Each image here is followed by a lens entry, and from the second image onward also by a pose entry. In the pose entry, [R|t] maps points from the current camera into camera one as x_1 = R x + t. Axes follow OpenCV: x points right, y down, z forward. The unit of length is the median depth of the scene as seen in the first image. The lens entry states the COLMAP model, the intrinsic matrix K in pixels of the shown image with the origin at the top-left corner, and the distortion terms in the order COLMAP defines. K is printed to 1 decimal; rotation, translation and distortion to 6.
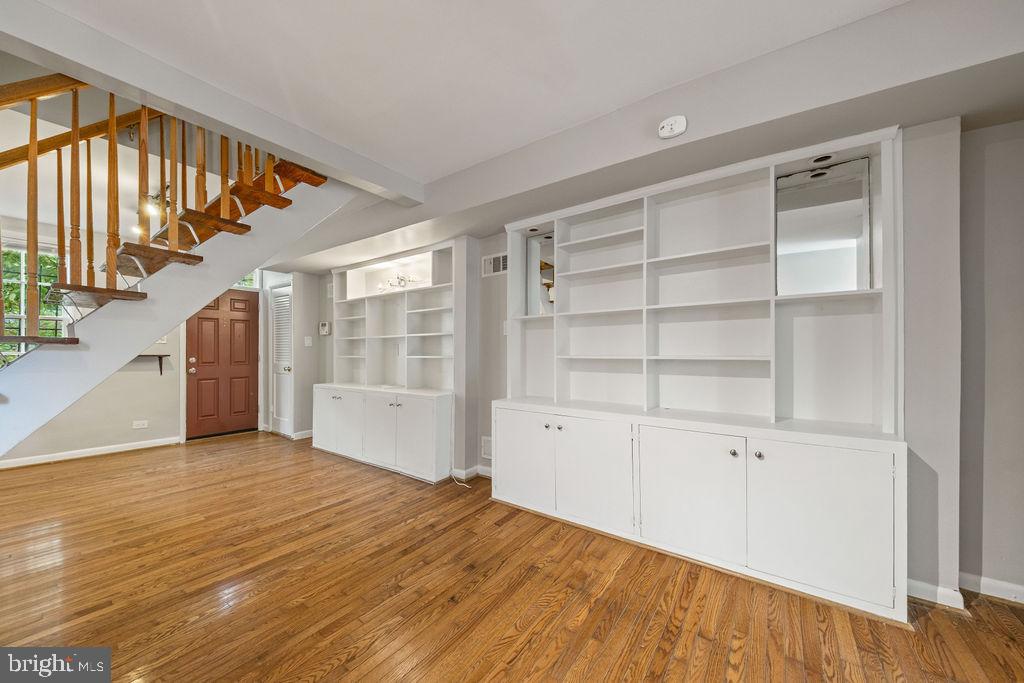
lens RADIAL K [[356.8, 0, 510.3], [0, 356.8, 348.8], [0, 0, 1]] dist [0.026248, -0.011588]
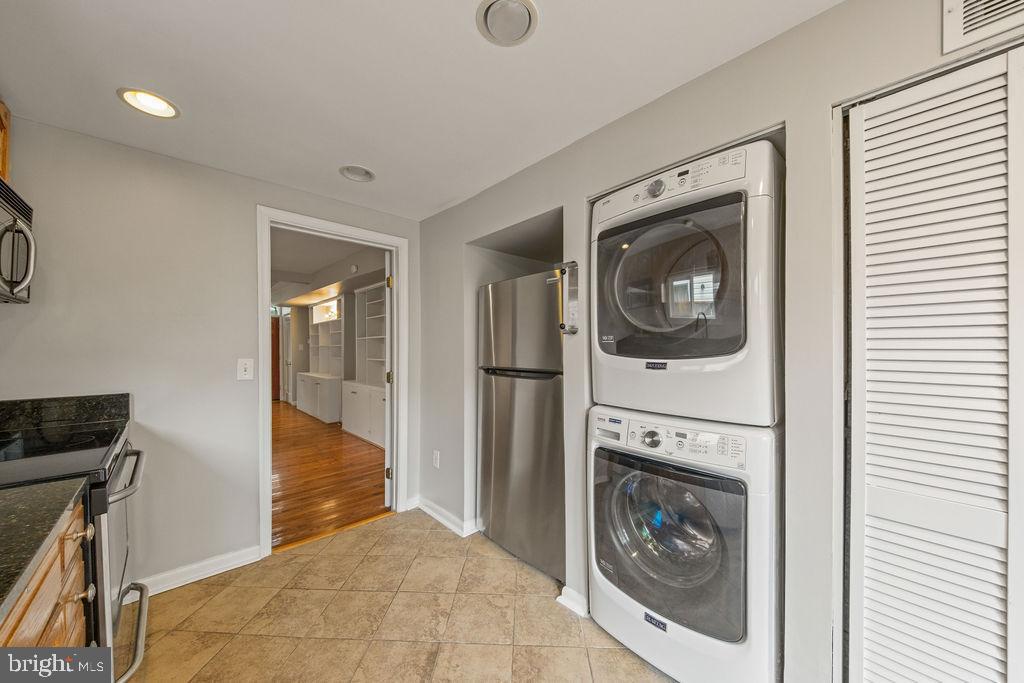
lens RADIAL K [[356.8, 0, 510.3], [0, 356.8, 348.8], [0, 0, 1]] dist [0.026248, -0.011588]
pose [[0.979052, -0.000695, -0.203609, 0.975583], [0.002118, 0.999975, 0.006770, -0.031820], [0.203599, -0.007060, 0.979029, -0.584839]]
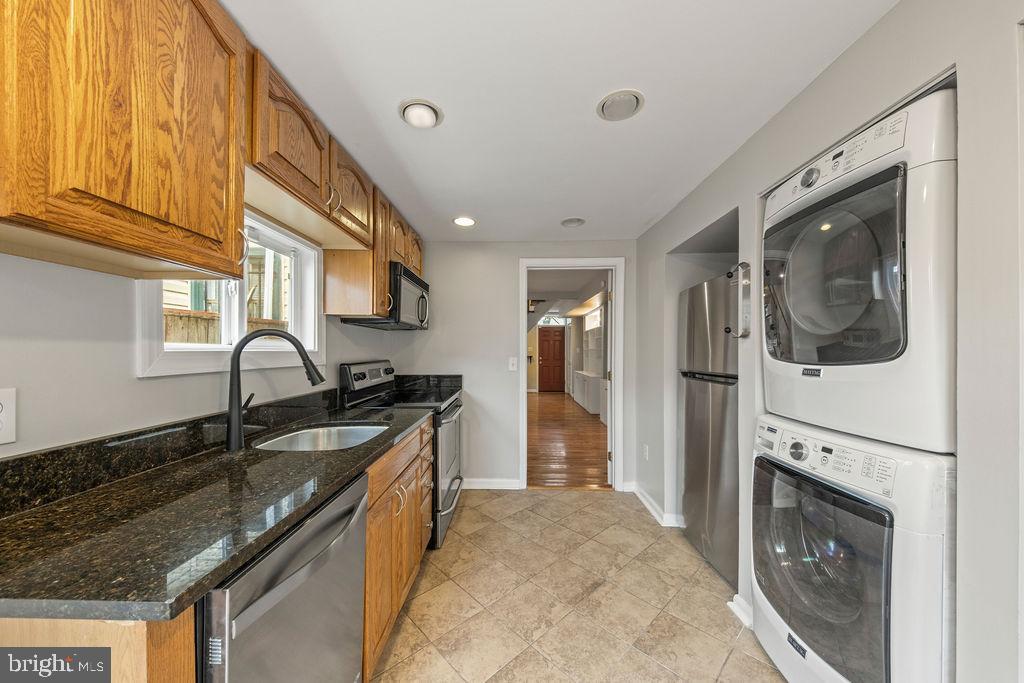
lens RADIAL K [[356.8, 0, 510.3], [0, 356.8, 348.8], [0, 0, 1]] dist [0.026248, -0.011588]
pose [[0.567958, -0.002430, -0.823054, 1.174336], [0.000412, 0.999996, -0.002668, -0.032489], [0.823057, 0.001176, 0.567957, -0.616495]]
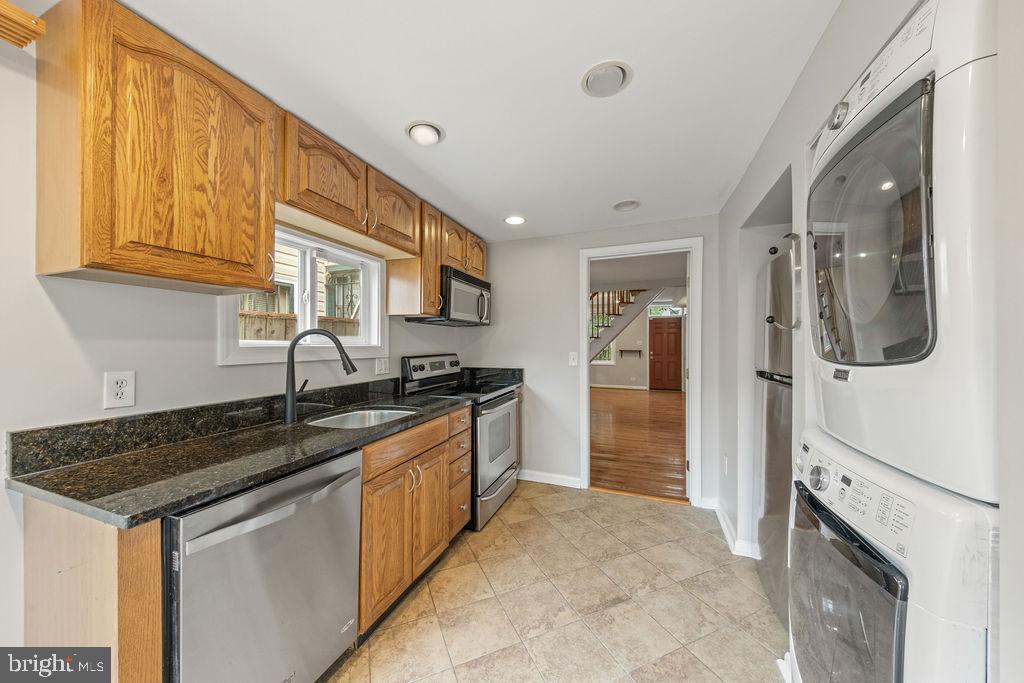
lens RADIAL K [[353.6, 0, 508.7], [0, 353.6, 341.7], [0, 0, 1]] dist [0.033160, -0.022536]
pose [[0.250936, -0.006931, -0.967979, 1.241958], [0.003728, 0.999974, -0.006194, -0.033729], [0.967996, -0.002054, 0.250956, -0.474262]]
